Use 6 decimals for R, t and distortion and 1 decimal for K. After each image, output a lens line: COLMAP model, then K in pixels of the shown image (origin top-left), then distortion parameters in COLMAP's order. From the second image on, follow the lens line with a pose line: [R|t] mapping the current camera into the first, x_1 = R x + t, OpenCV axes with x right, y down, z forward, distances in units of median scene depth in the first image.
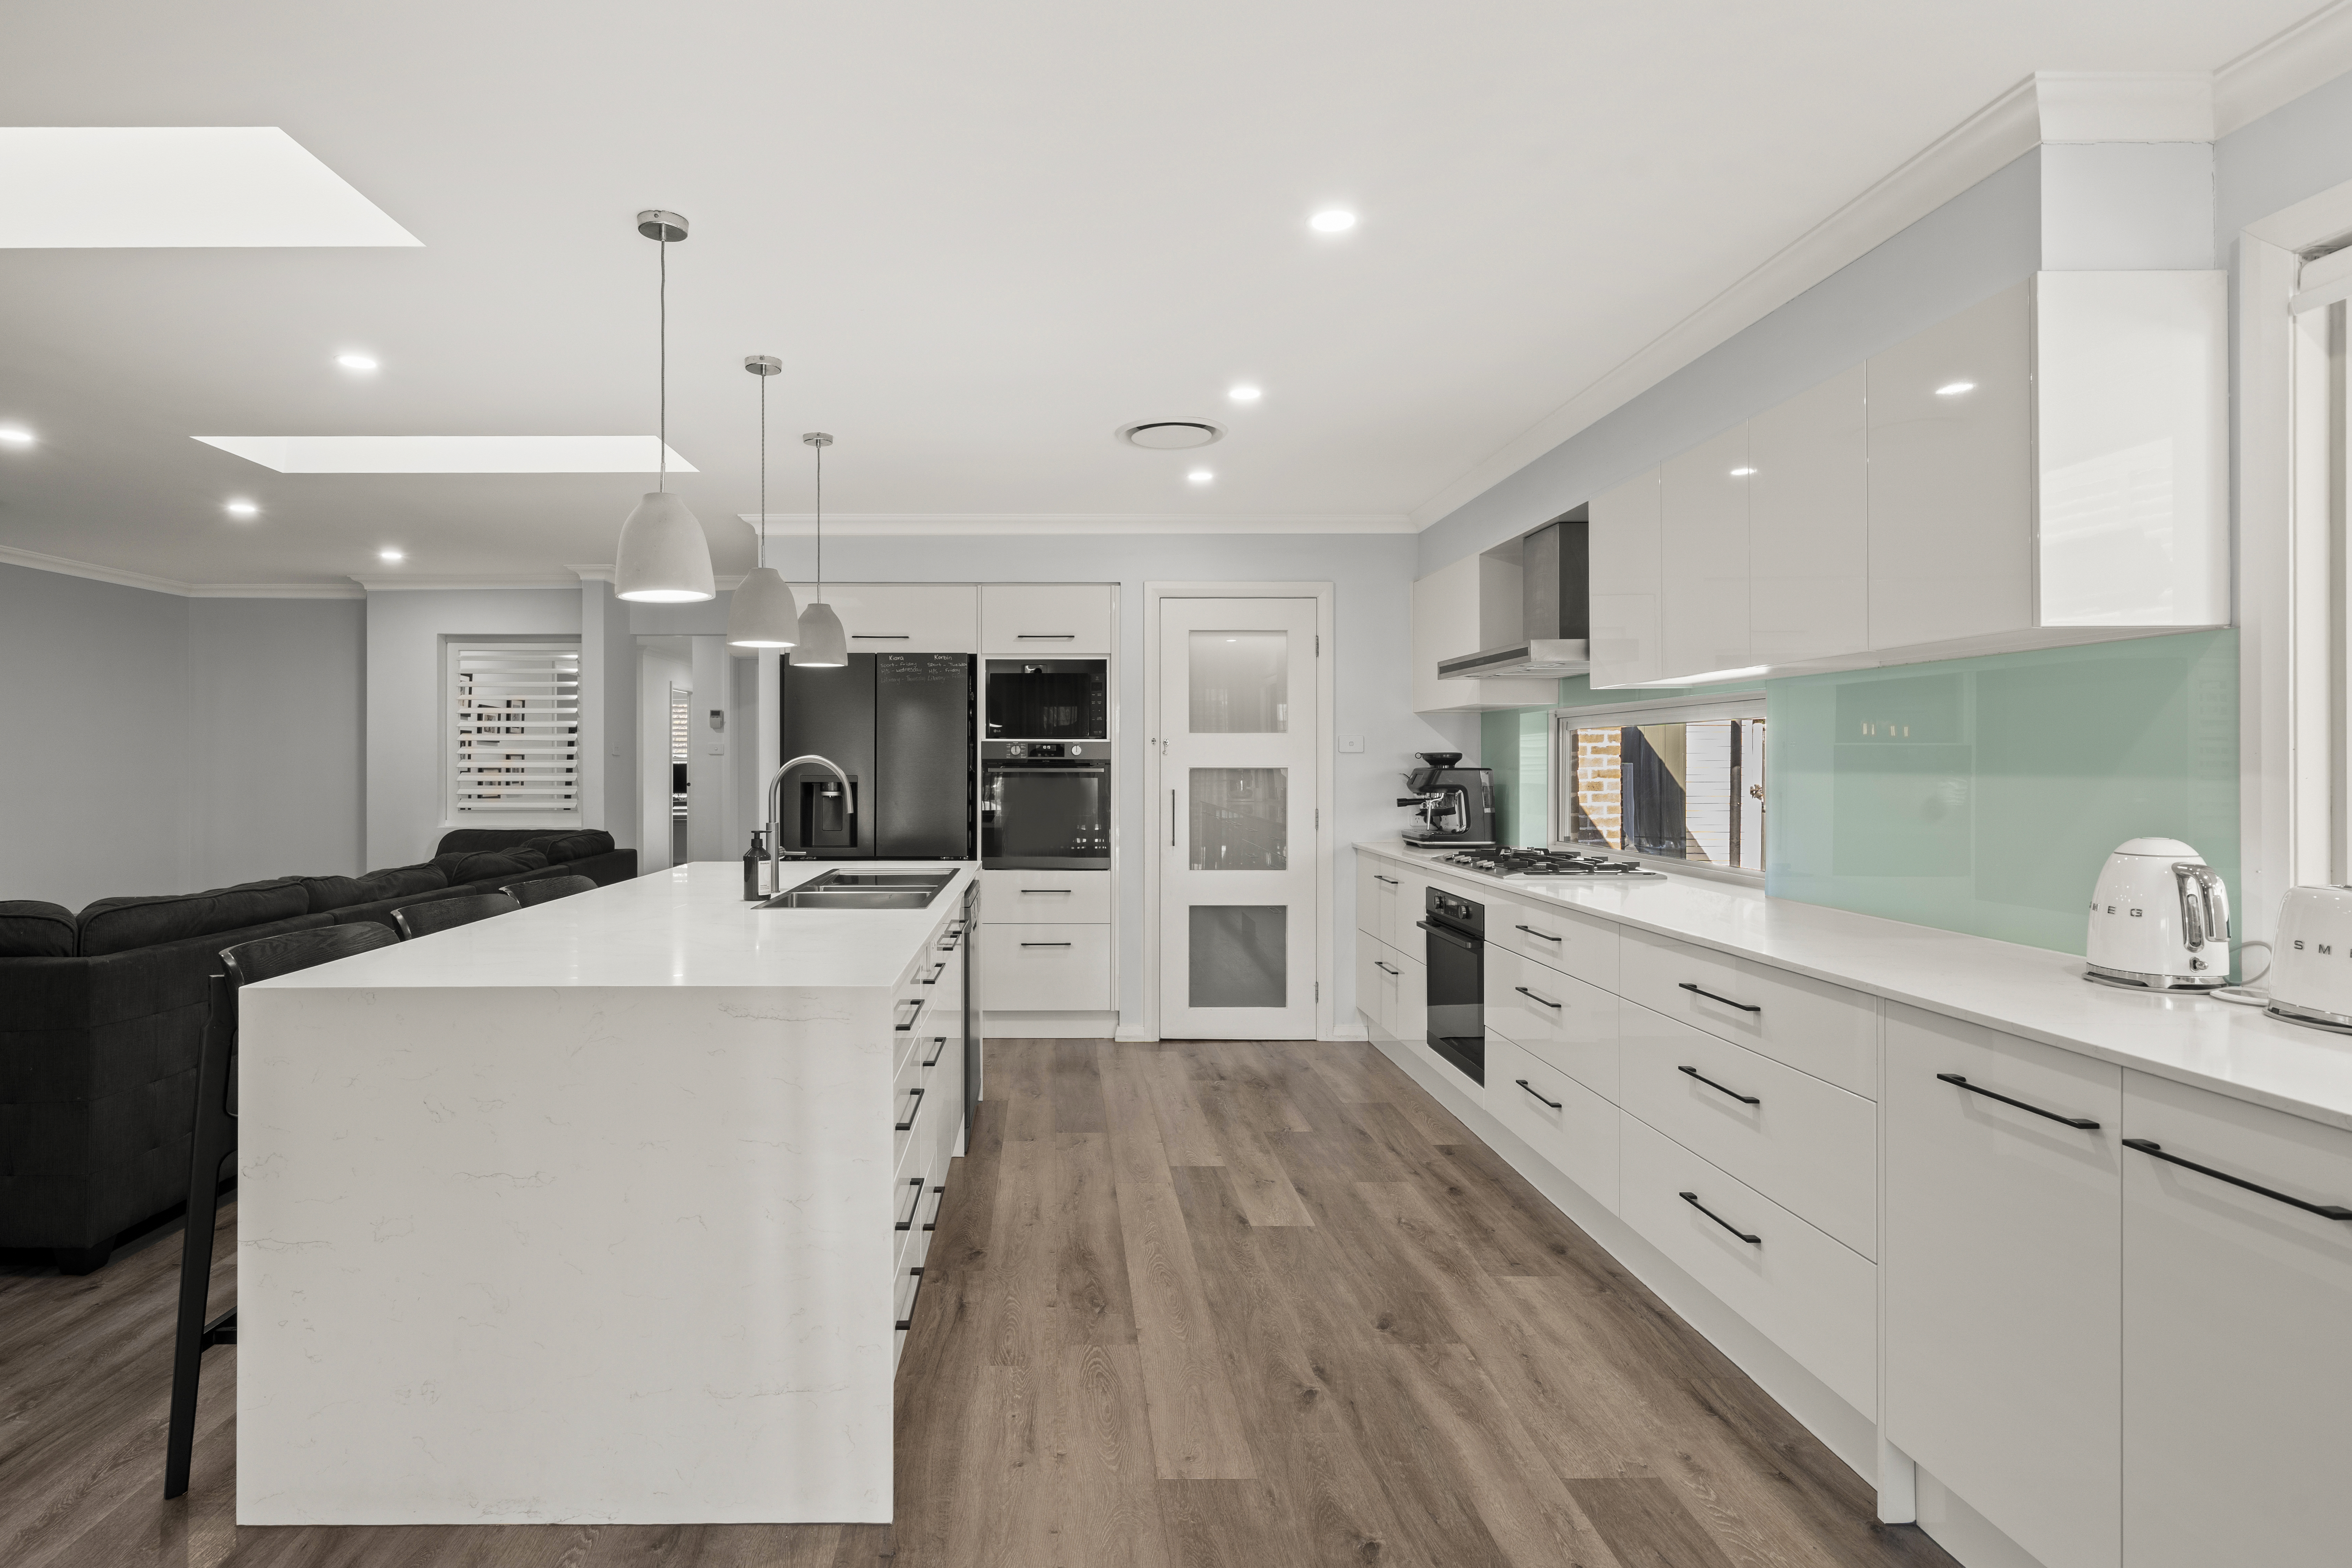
lens RADIAL K [[1211.9, 0, 1059.0], [0, 1211.9, 757.6], [0, 0, 1]] dist [0.001709, 0.000656]
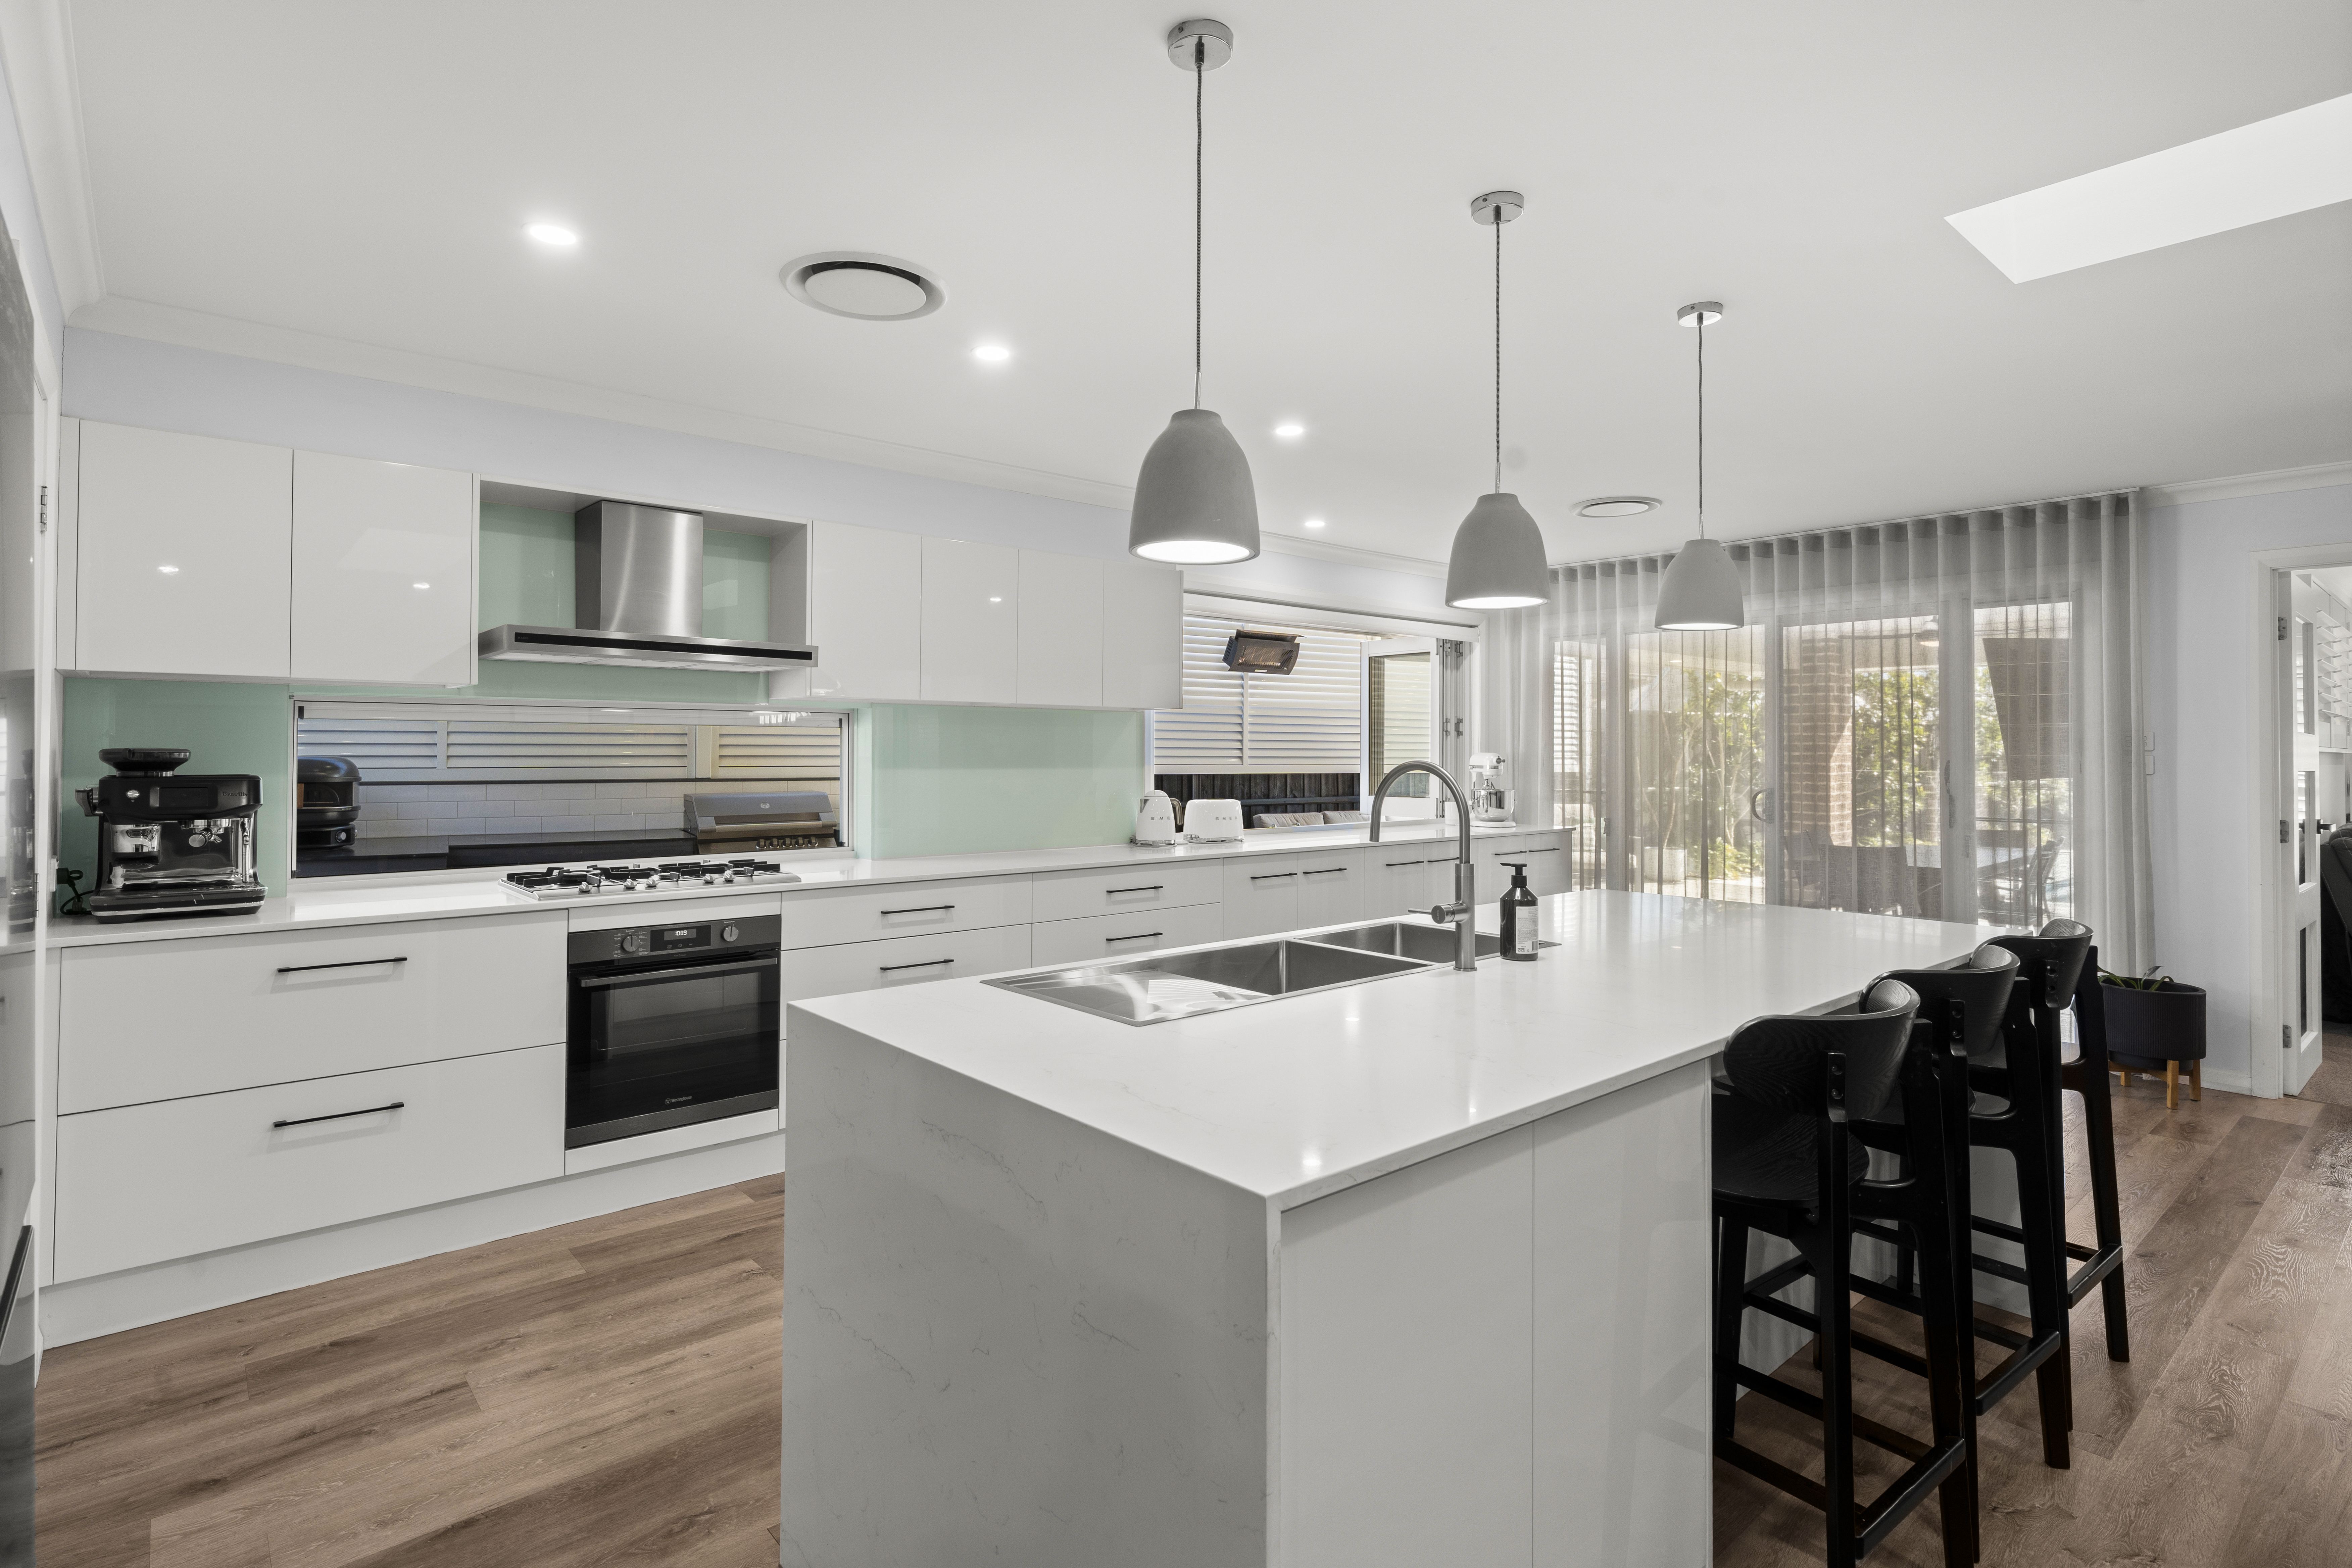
lens RADIAL K [[1168.7, 0, 1168.5], [0, 1168.7, 748.9], [0, 0, 1]] dist [0.001135, 0.000218]
pose [[-0.648748, 0.011933, 0.760910, -0.557693], [0.002539, 0.999905, -0.013517, 0.006482], [-0.760999, -0.006838, -0.648717, 1.400429]]
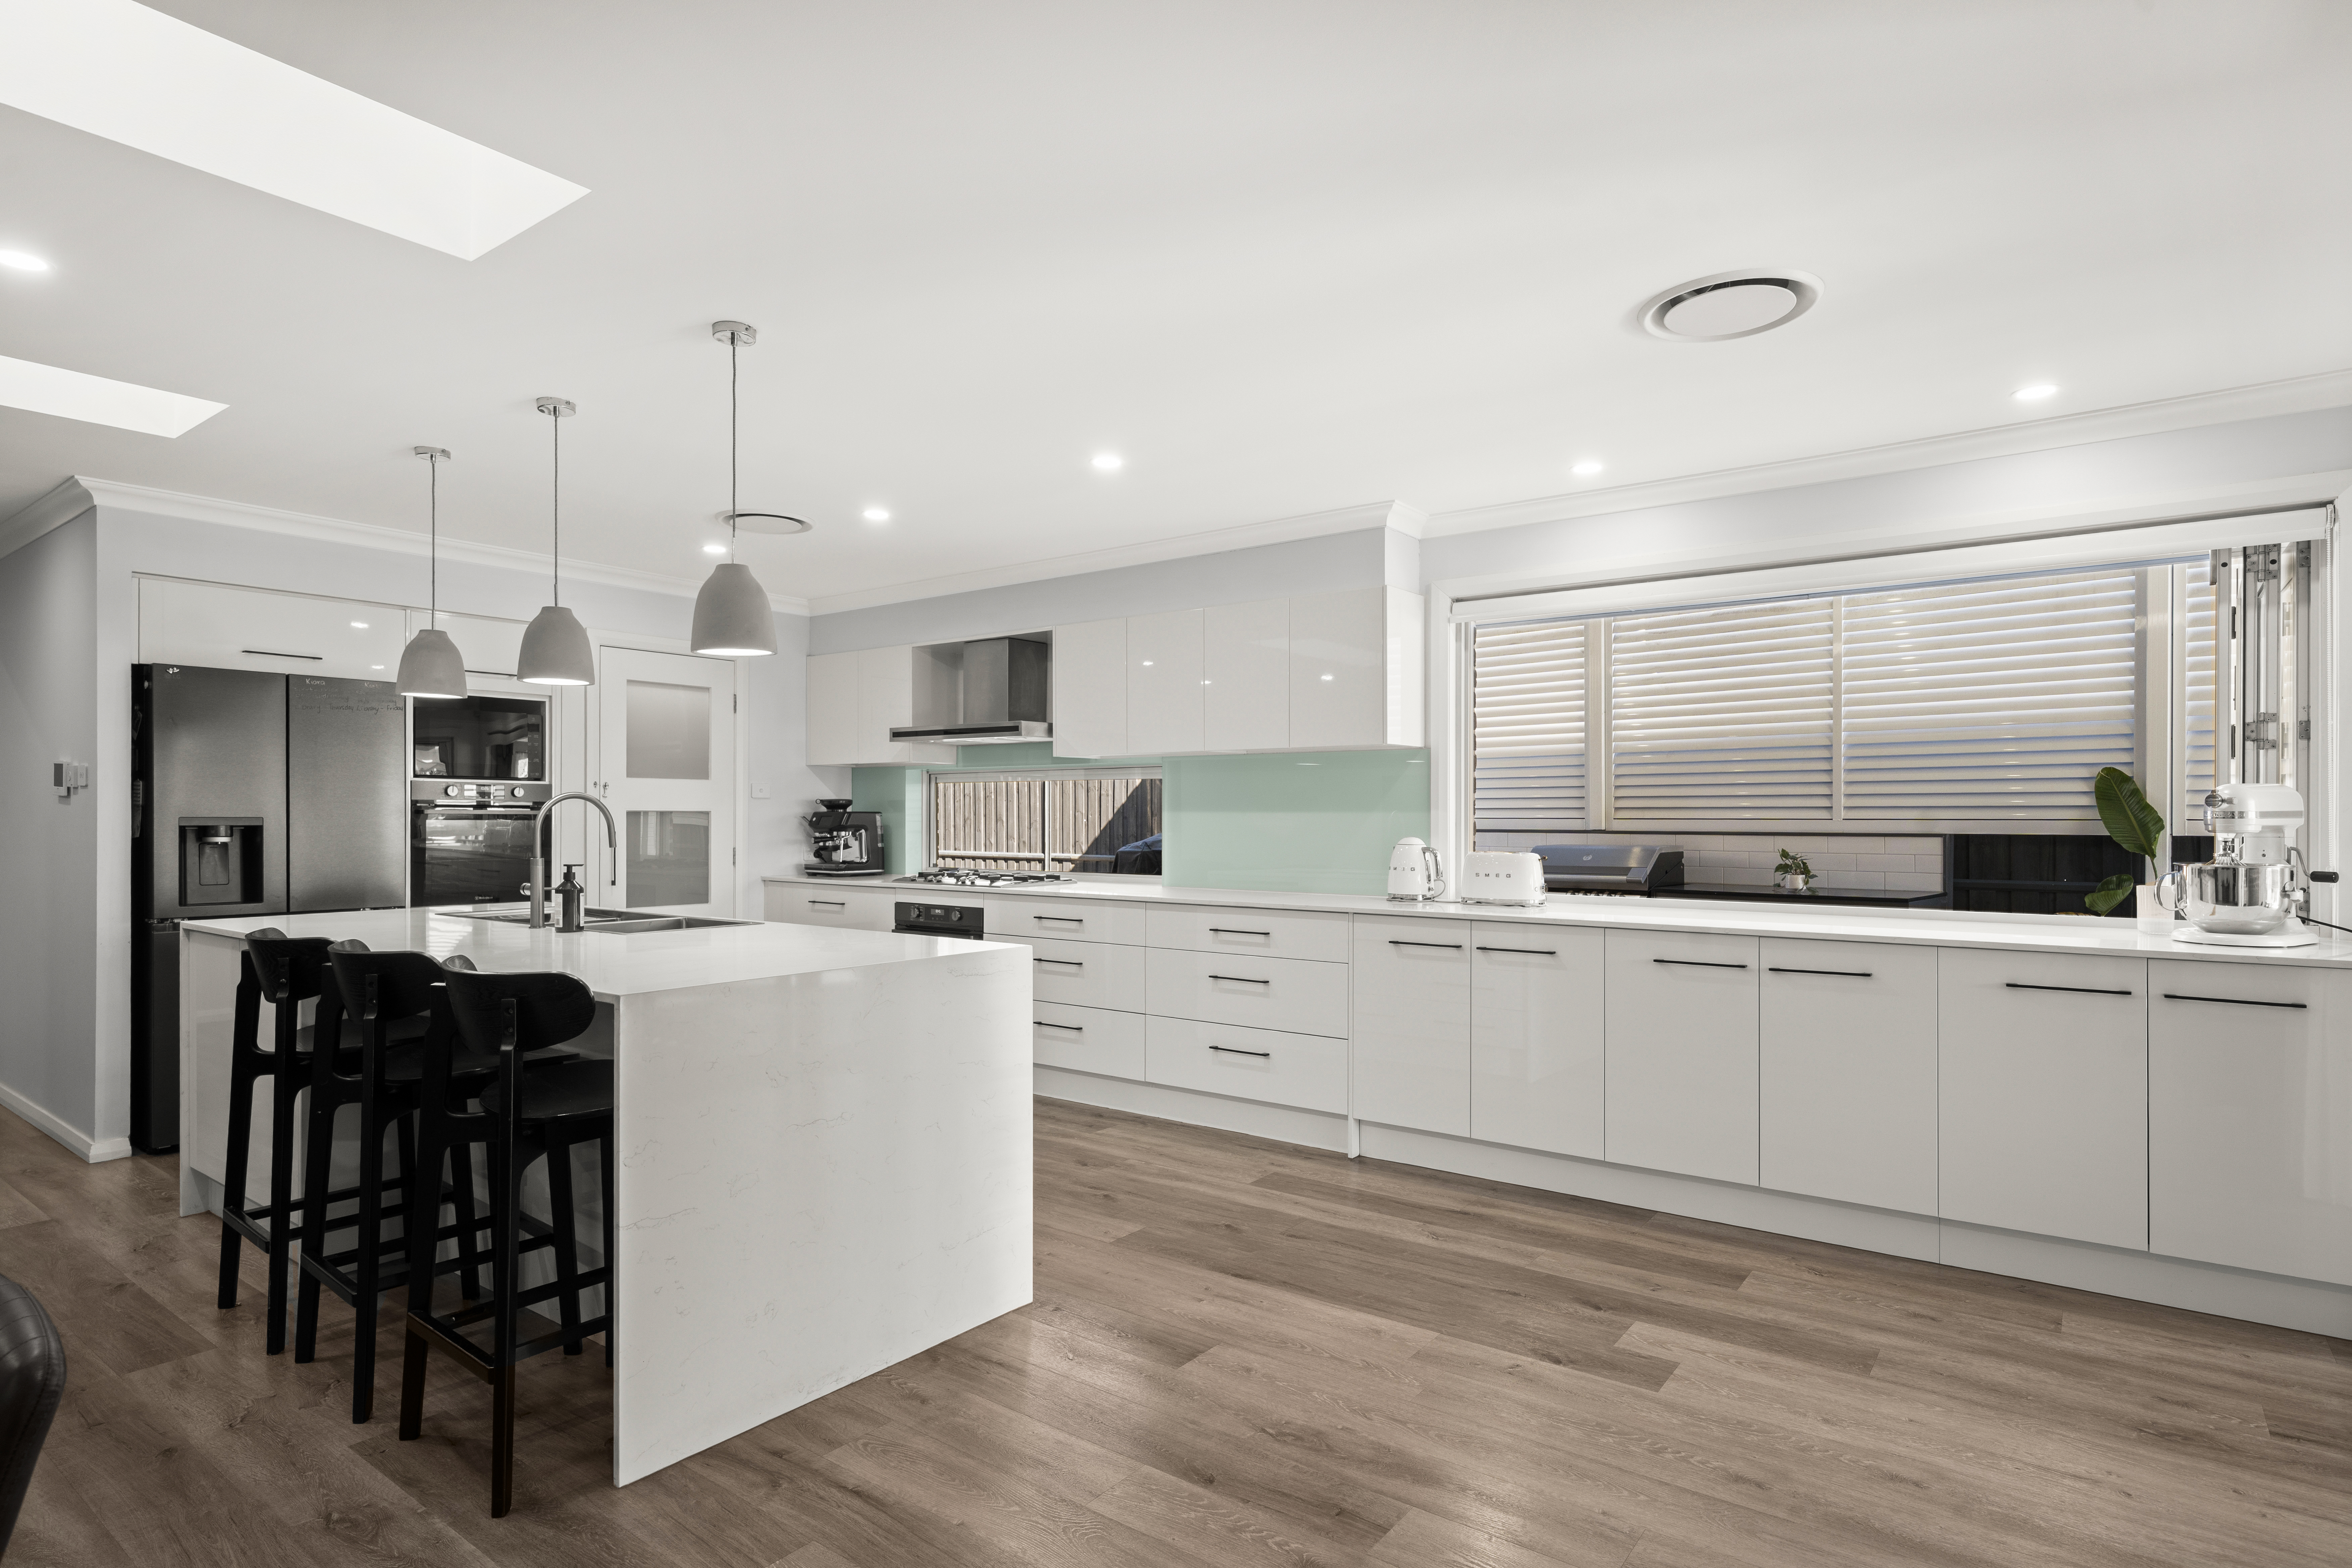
lens RADIAL K [[1232.9, 0, 1171.6], [0, 1232.9, 817.0], [0, 0, 1]] dist [0.001678, 0.000339]
pose [[0.605865, 0.001291, 0.795567, -0.667941], [-0.005126, 0.999984, 0.002281, 0.013252], [-0.795551, -0.005460, 0.605862, -0.033350]]
